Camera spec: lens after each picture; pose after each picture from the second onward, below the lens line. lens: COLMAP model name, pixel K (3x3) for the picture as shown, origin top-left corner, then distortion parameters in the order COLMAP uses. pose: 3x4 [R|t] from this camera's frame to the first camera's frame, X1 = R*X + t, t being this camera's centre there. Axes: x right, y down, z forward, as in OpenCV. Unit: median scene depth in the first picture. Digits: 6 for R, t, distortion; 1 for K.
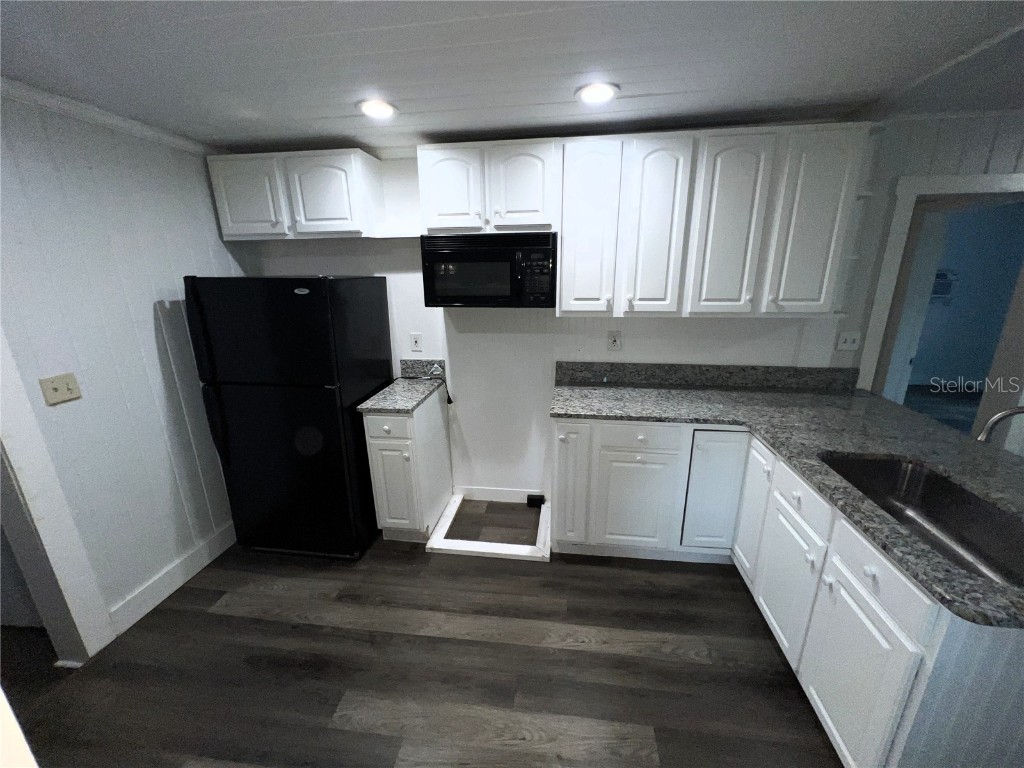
lens RADIAL K [[408.5, 0, 512.0], [0, 408.5, 384.0], [0, 0, 1]] dist [-0.000116, -0.000451]
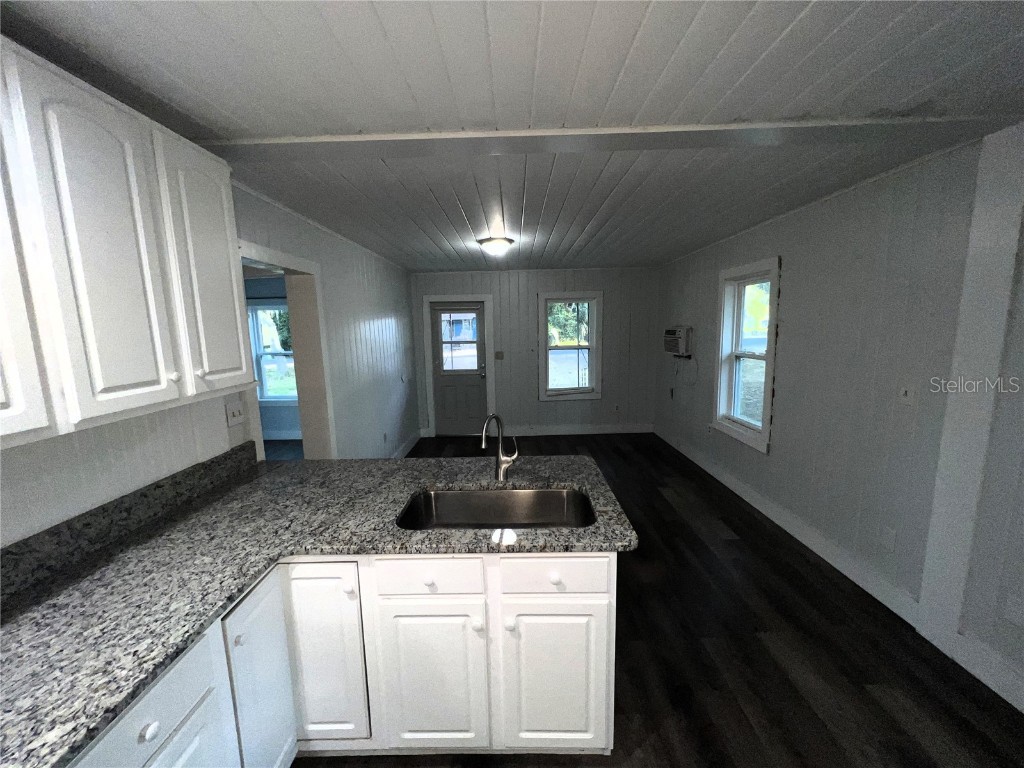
lens RADIAL K [[408.5, 0, 512.0], [0, 408.5, 384.0], [0, 0, 1]] dist [-0.000116, -0.000451]
pose [[-0.123171, -0.132397, 0.983514, -0.081889], [0.299279, 0.939963, 0.164015, -0.148422], [-0.946182, 0.314547, -0.076152, 0.572168]]
